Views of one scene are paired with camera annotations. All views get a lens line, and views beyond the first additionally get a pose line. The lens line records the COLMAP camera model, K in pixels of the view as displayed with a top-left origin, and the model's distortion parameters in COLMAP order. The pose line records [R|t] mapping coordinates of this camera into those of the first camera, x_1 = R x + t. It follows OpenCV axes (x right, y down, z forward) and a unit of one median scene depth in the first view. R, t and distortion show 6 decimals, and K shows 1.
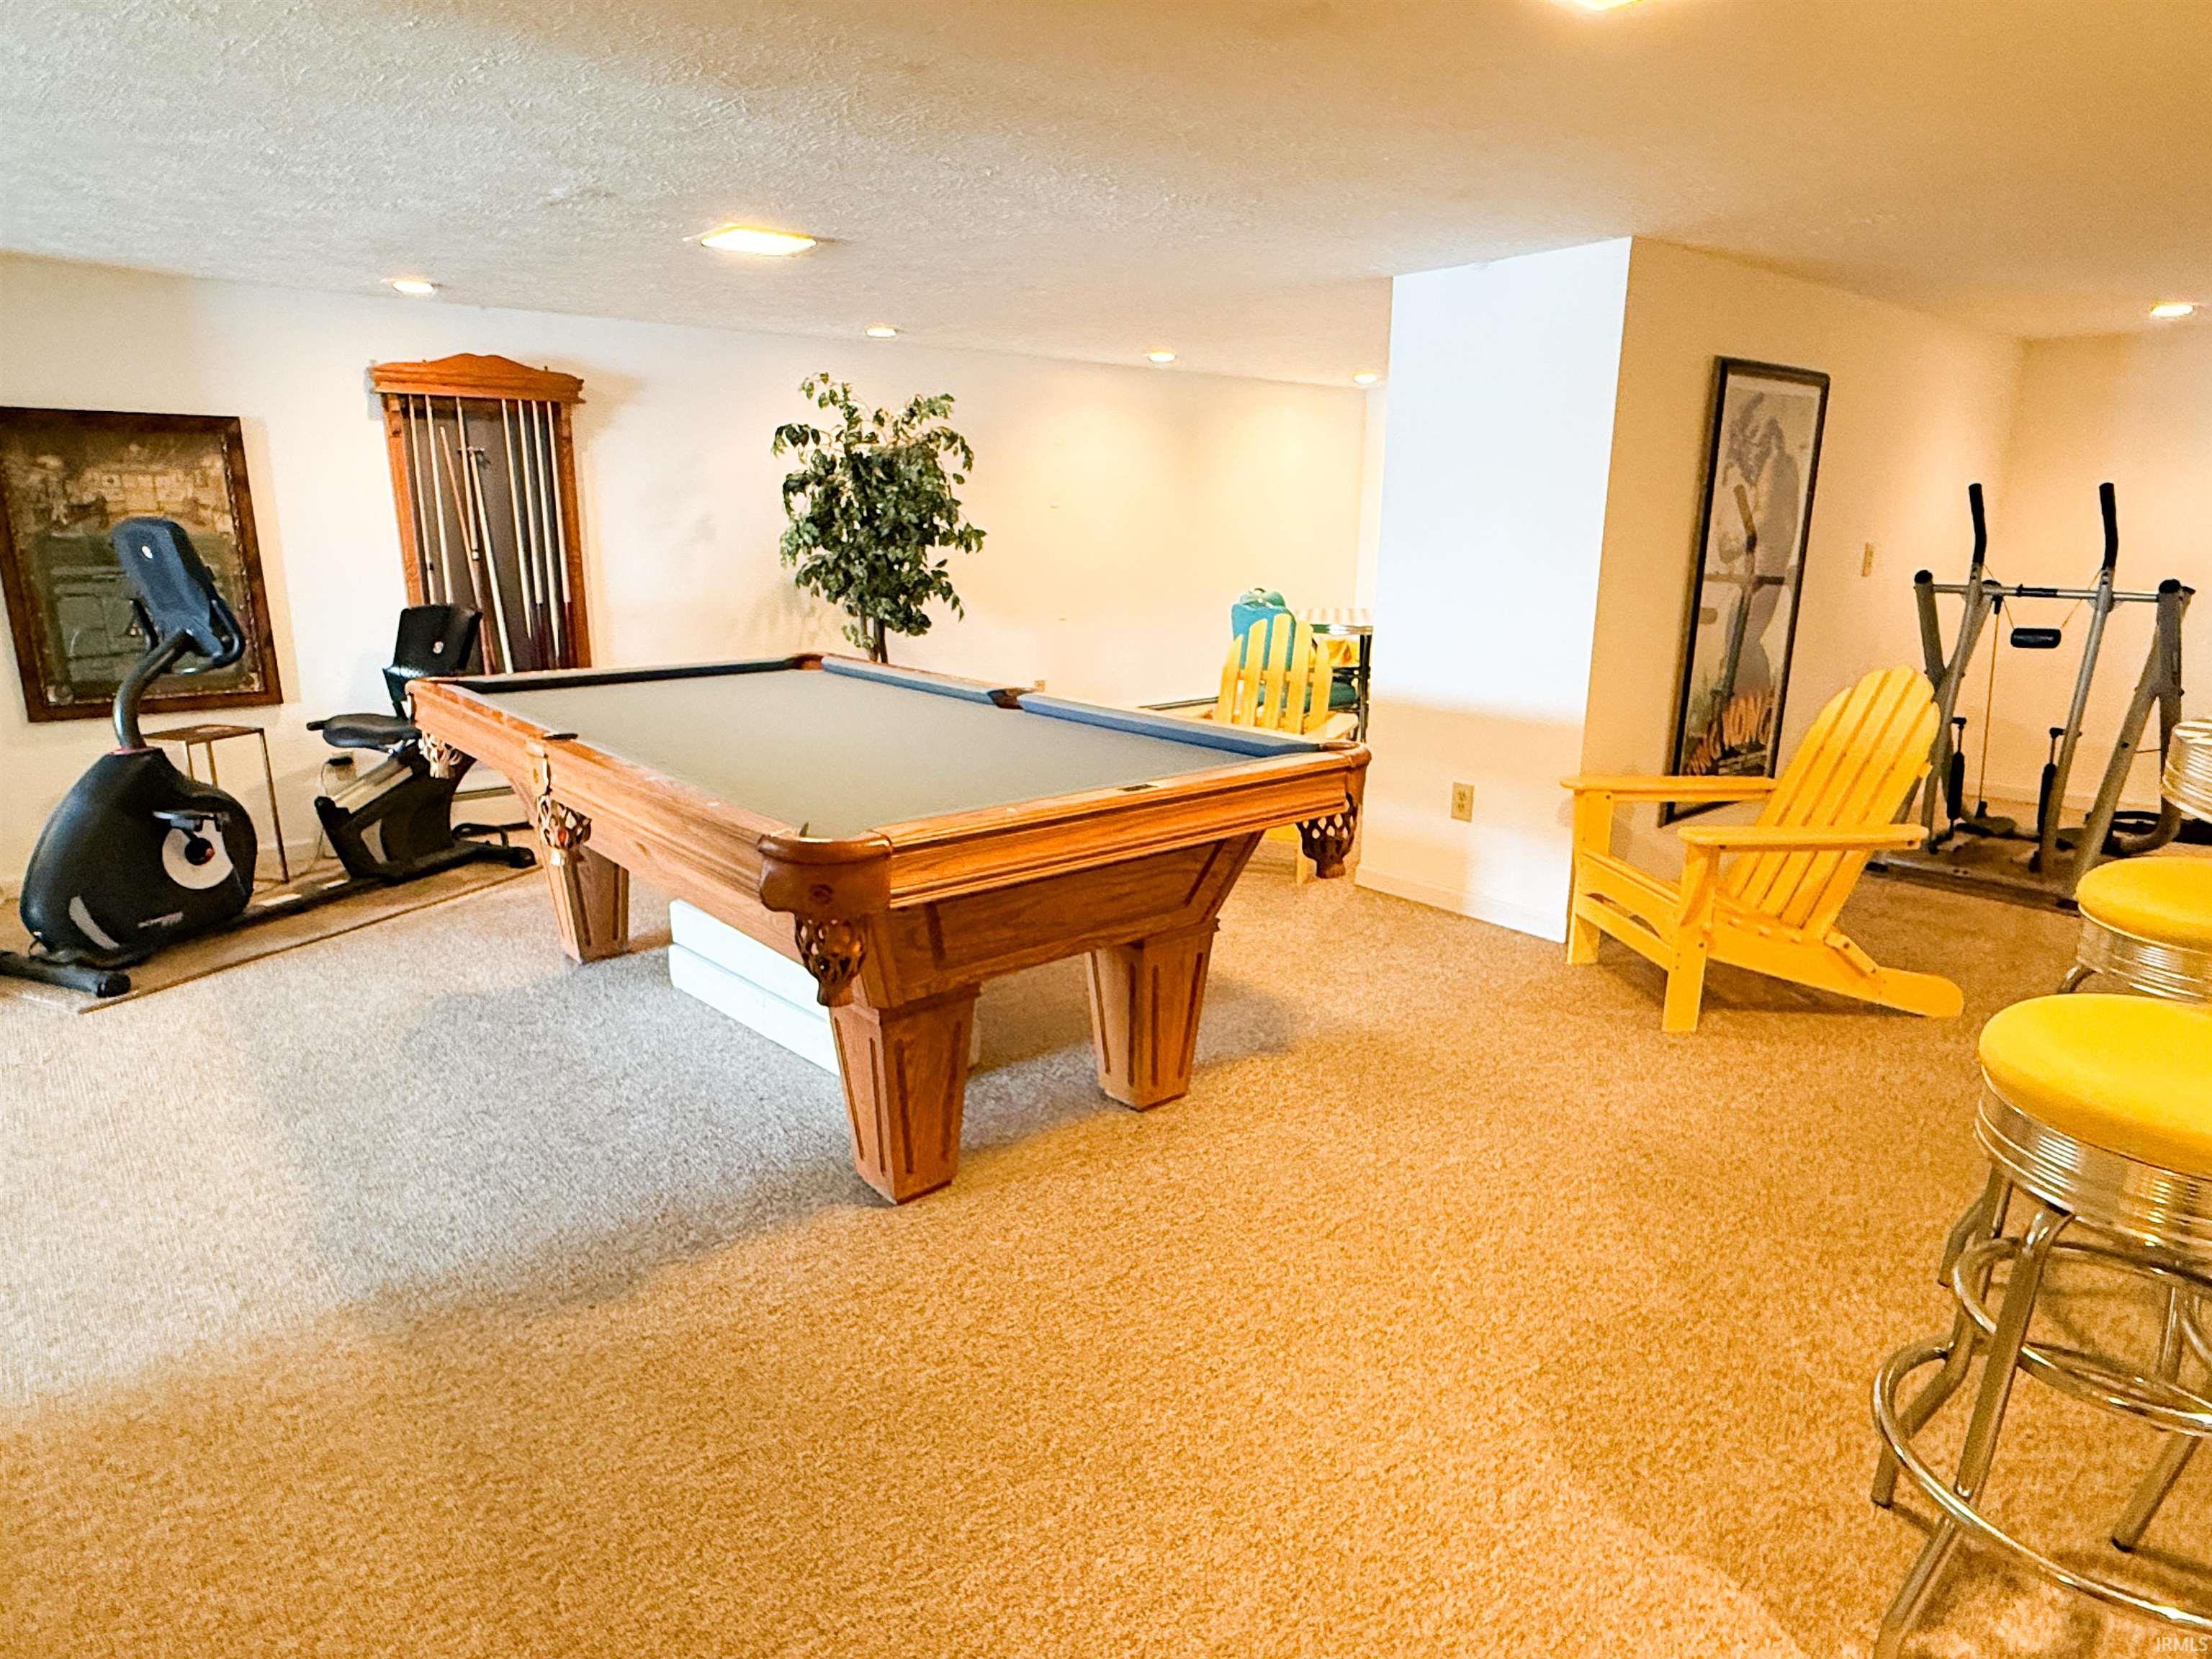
lens RADIAL K [[1270.0, 0, 1091.2], [0, 1270.0, 825.7], [0, 0, 1]] dist [-0.003047, 0.000264]
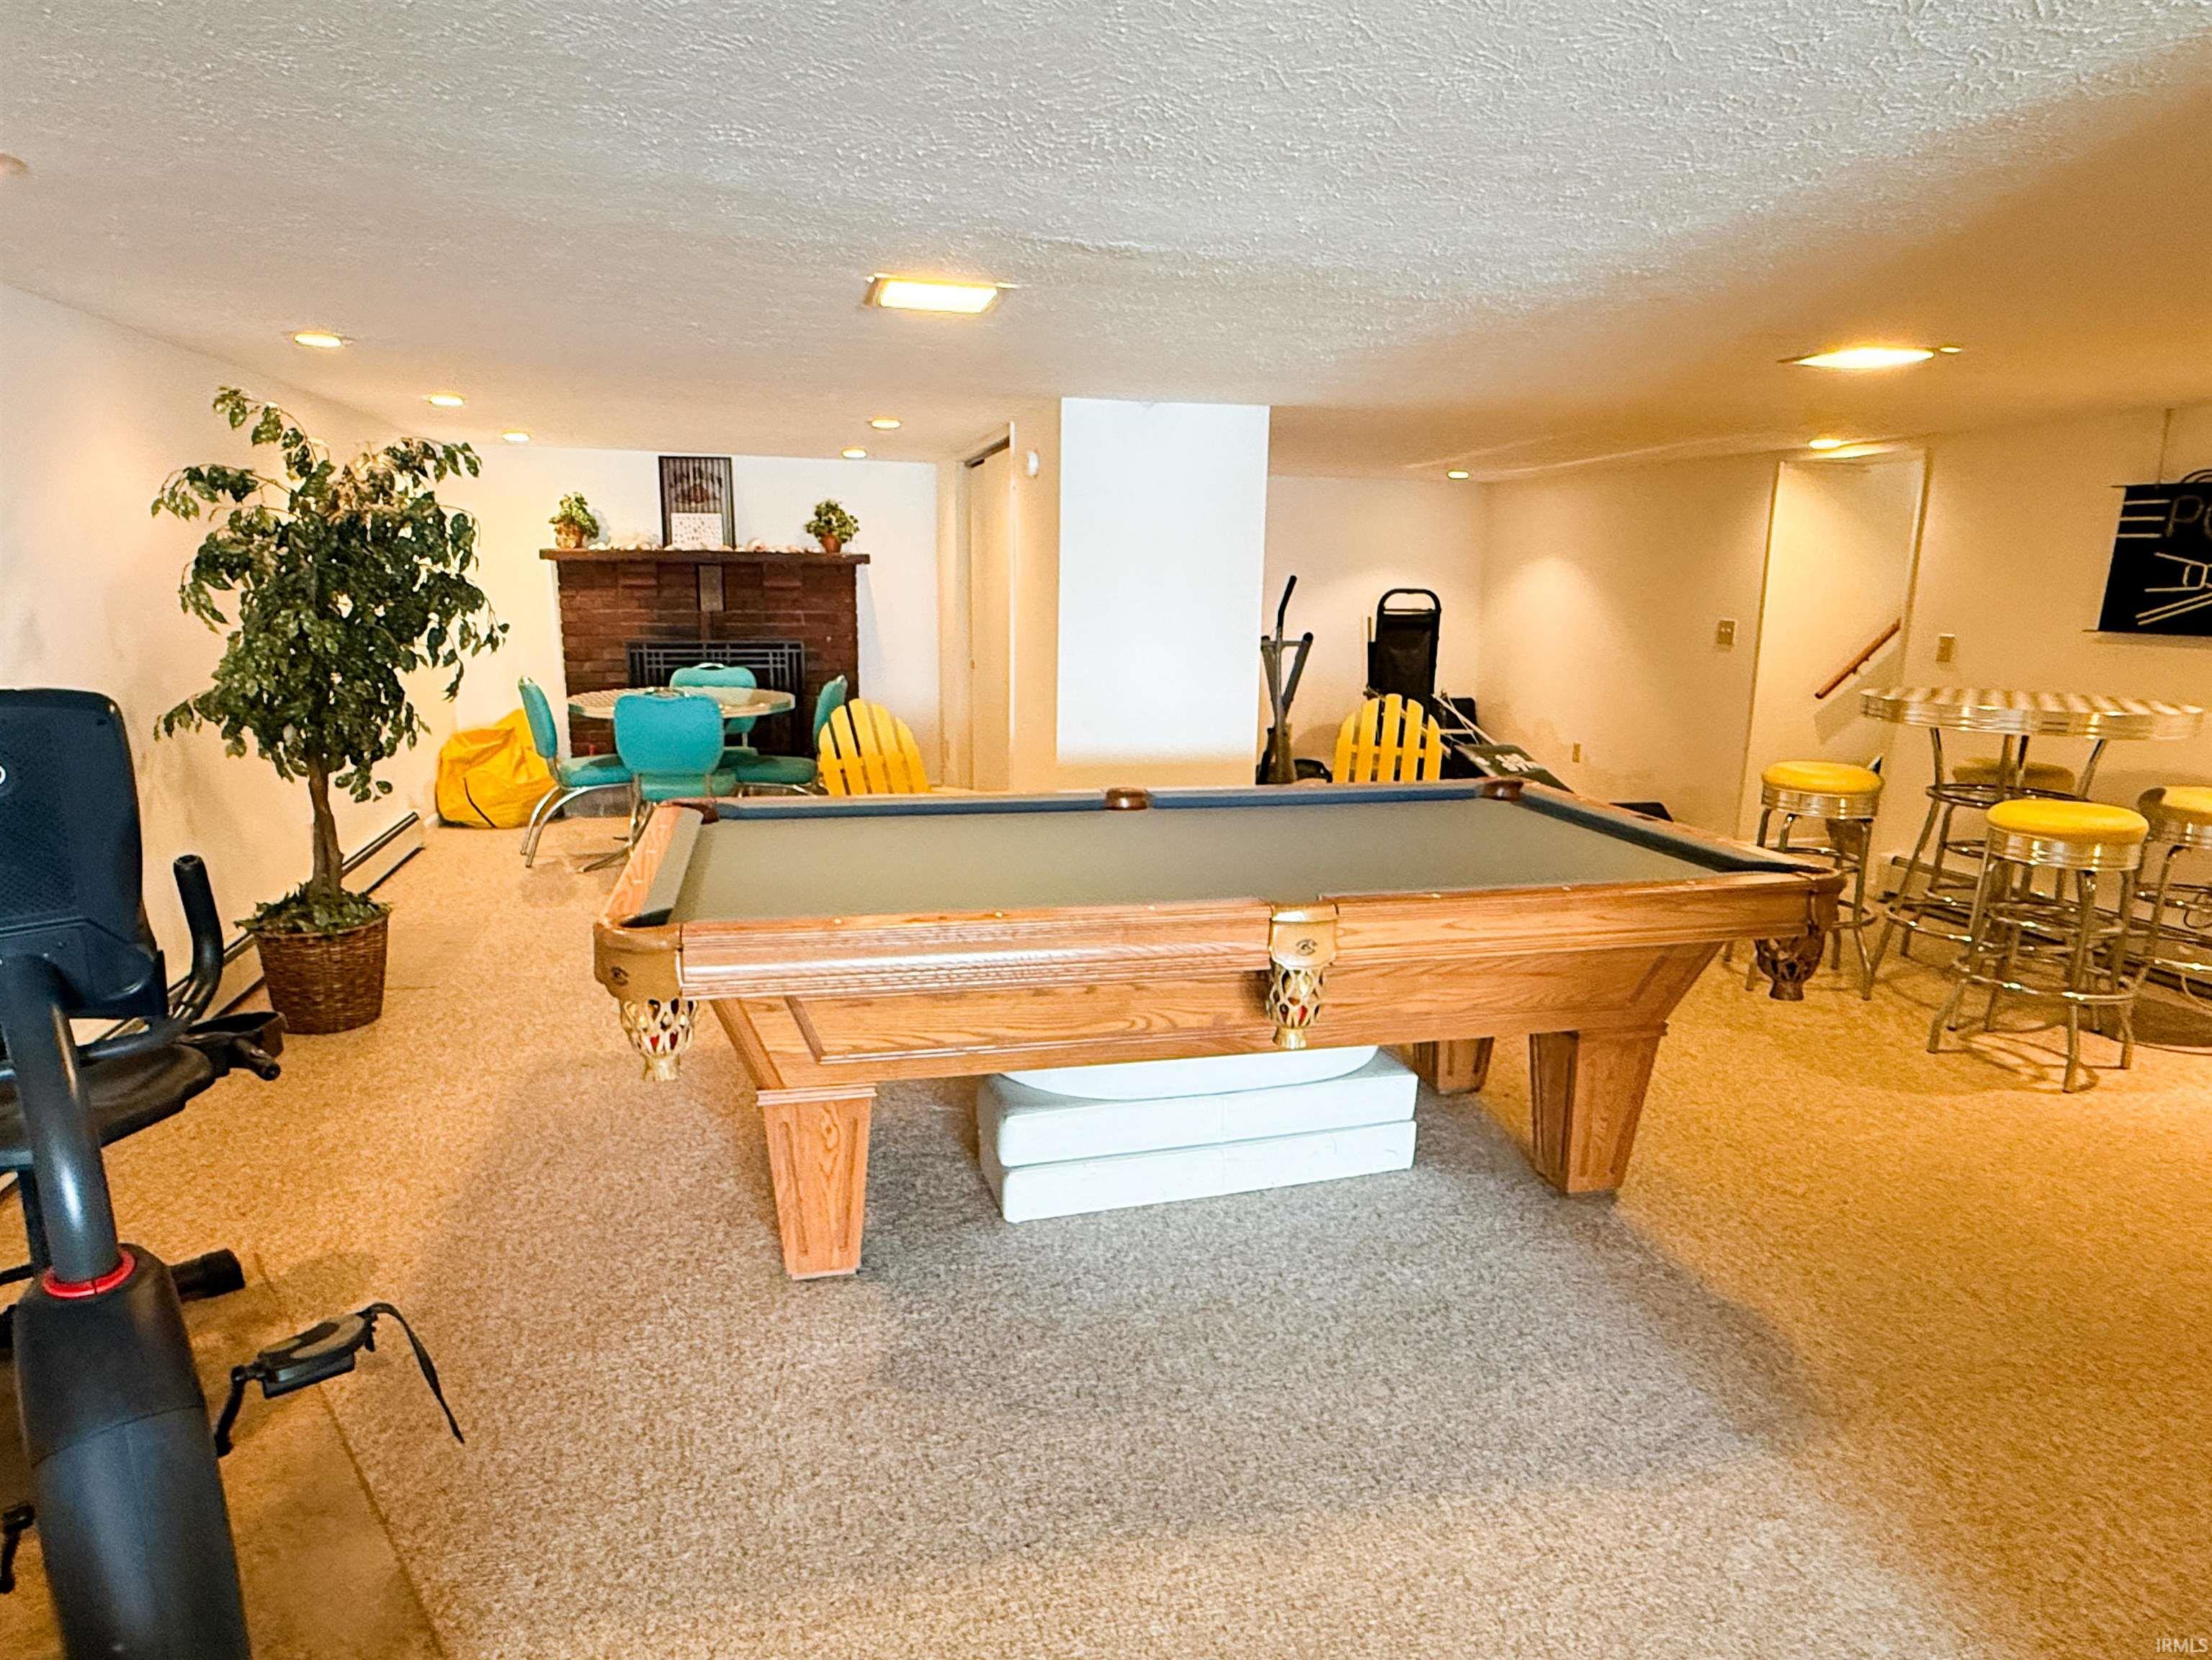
lens RADIAL K [[1288.5, 0, 1106.0], [0, 1288.5, 830.0], [0, 0, 1]] dist [0.001801, -0.001192]
pose [[0.462051, -0.172981, 0.869820, -0.756812], [0.203546, 0.975296, 0.085833, -0.133738], [-0.863179, 0.137390, 0.485846, 0.419408]]
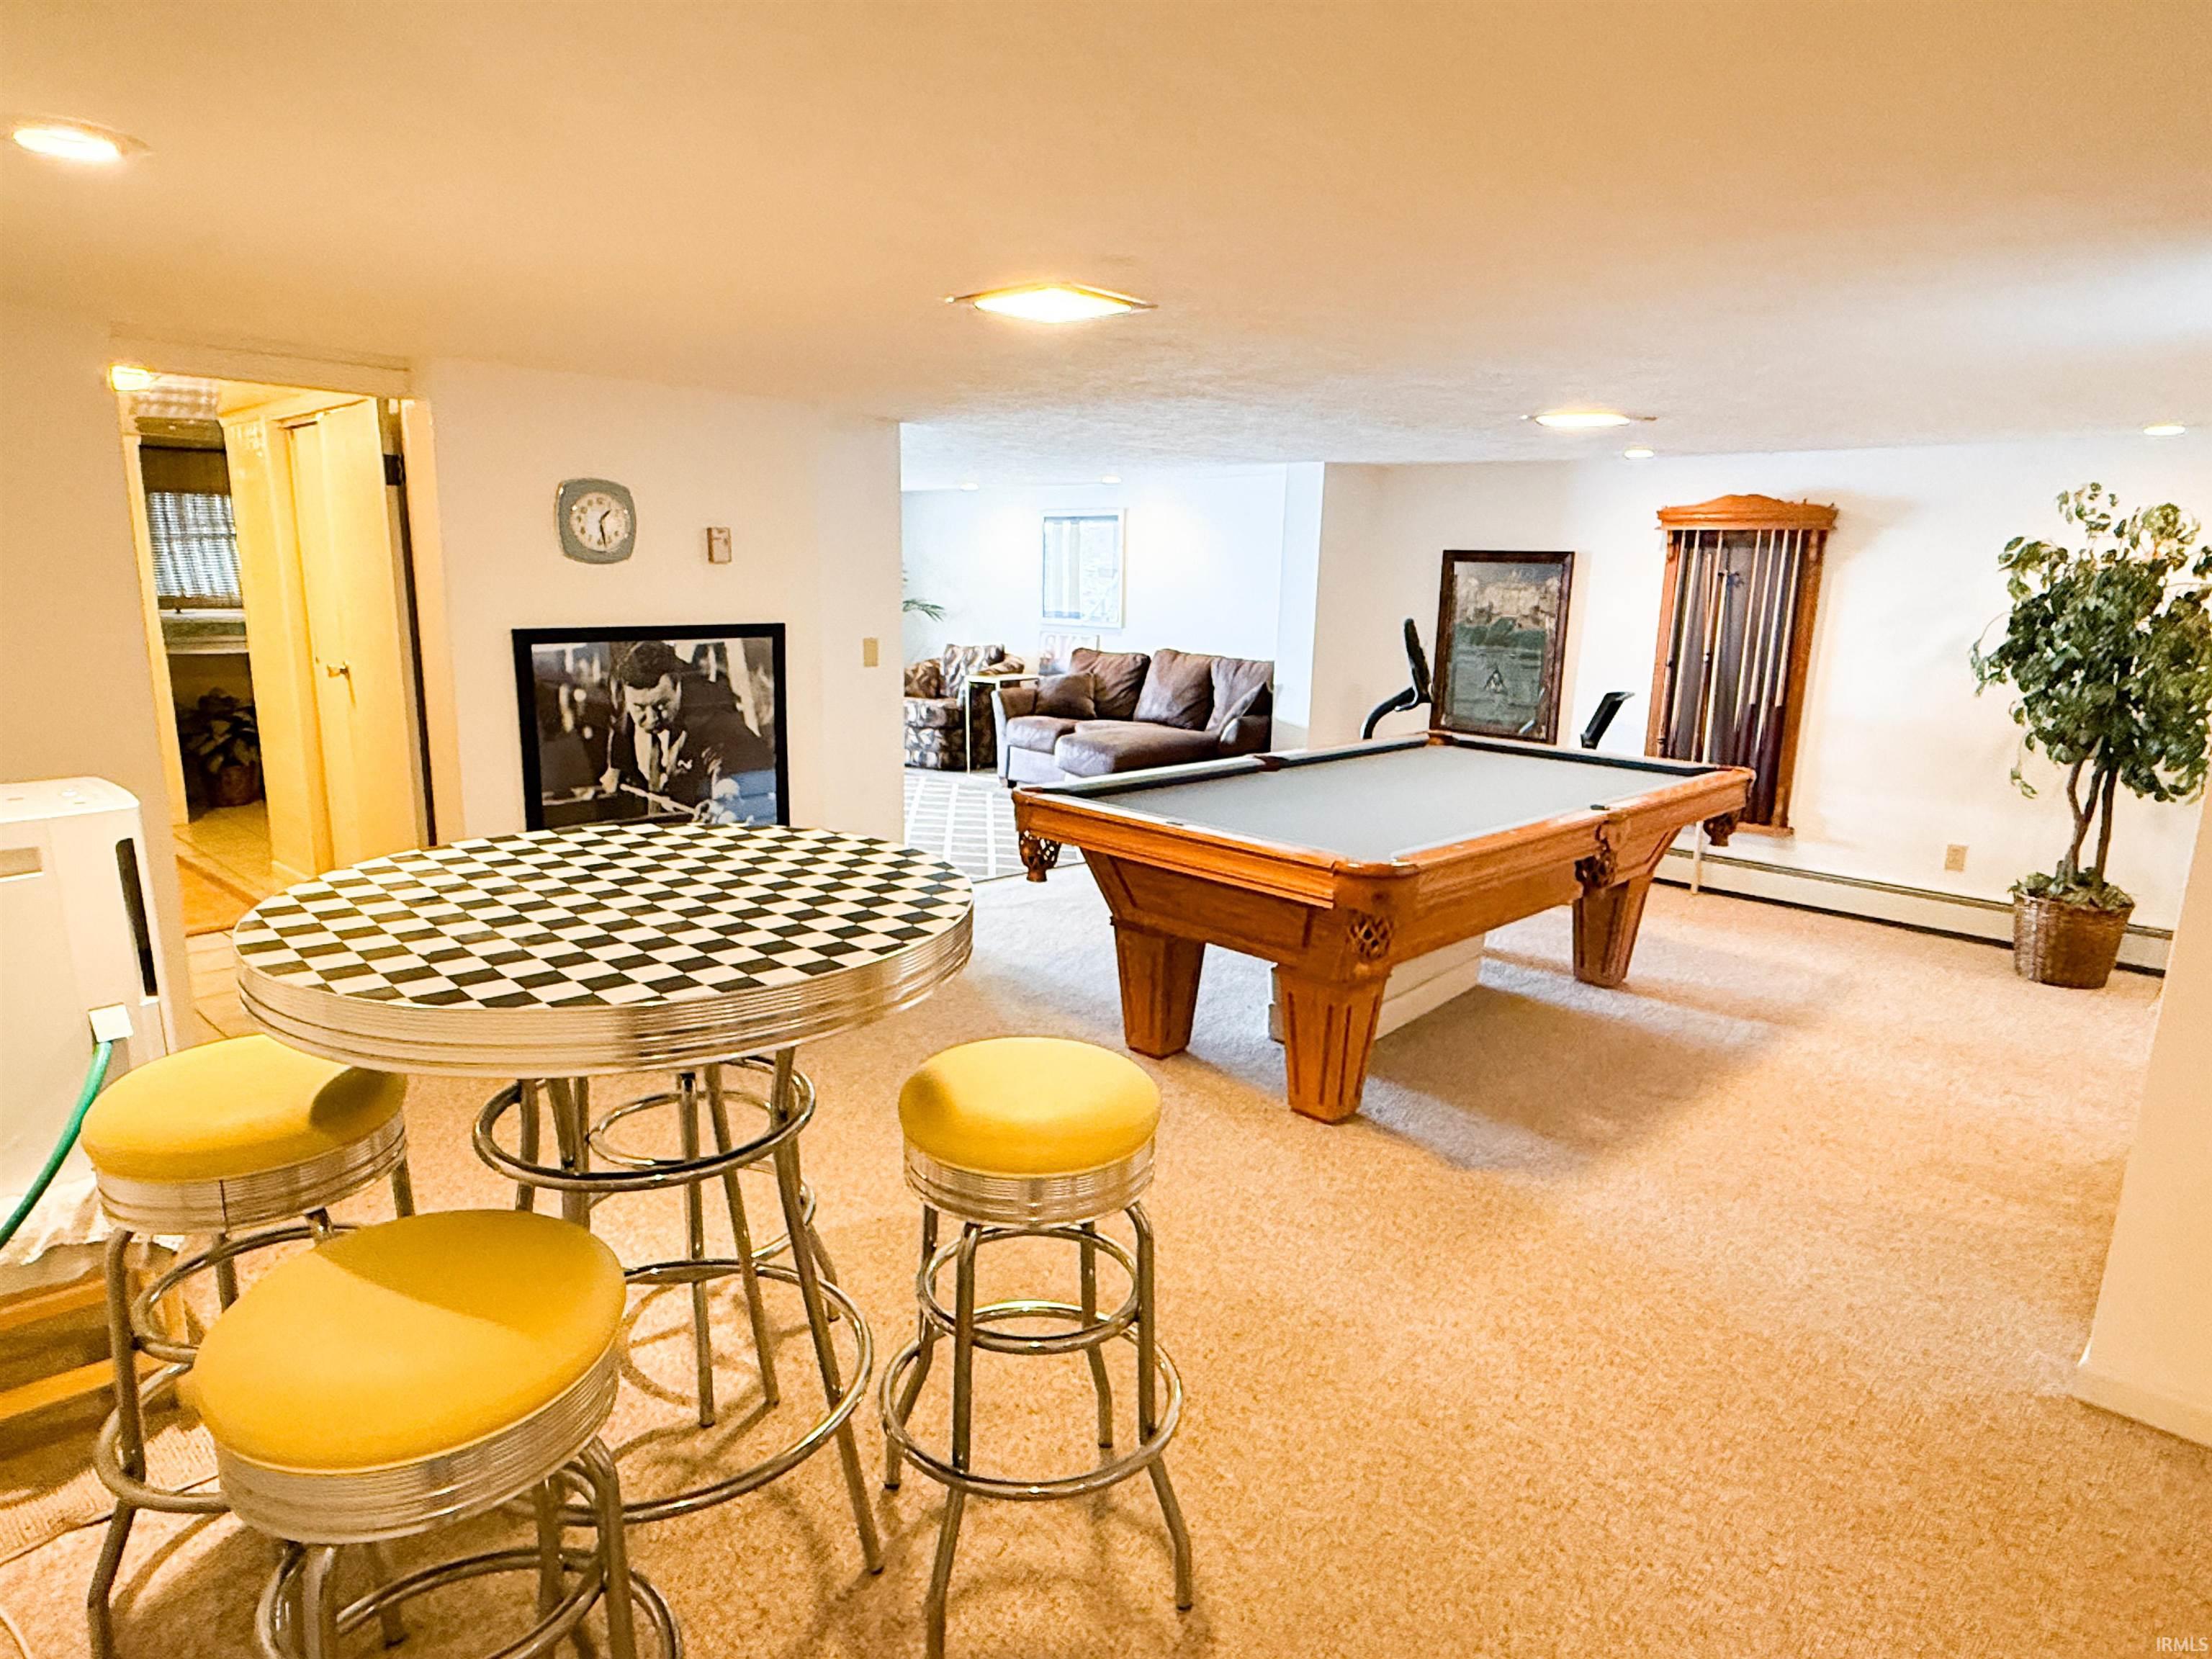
lens RADIAL K [[1270.0, 0, 1091.2], [0, 1270.0, 825.7], [0, 0, 1]] dist [-0.003047, 0.000264]
pose [[0.094948, 0.203865, -0.974384, 0.755722], [-0.255575, 0.950990, 0.174066, -0.137328], [0.962115, 0.232501, 0.142398, 0.339455]]
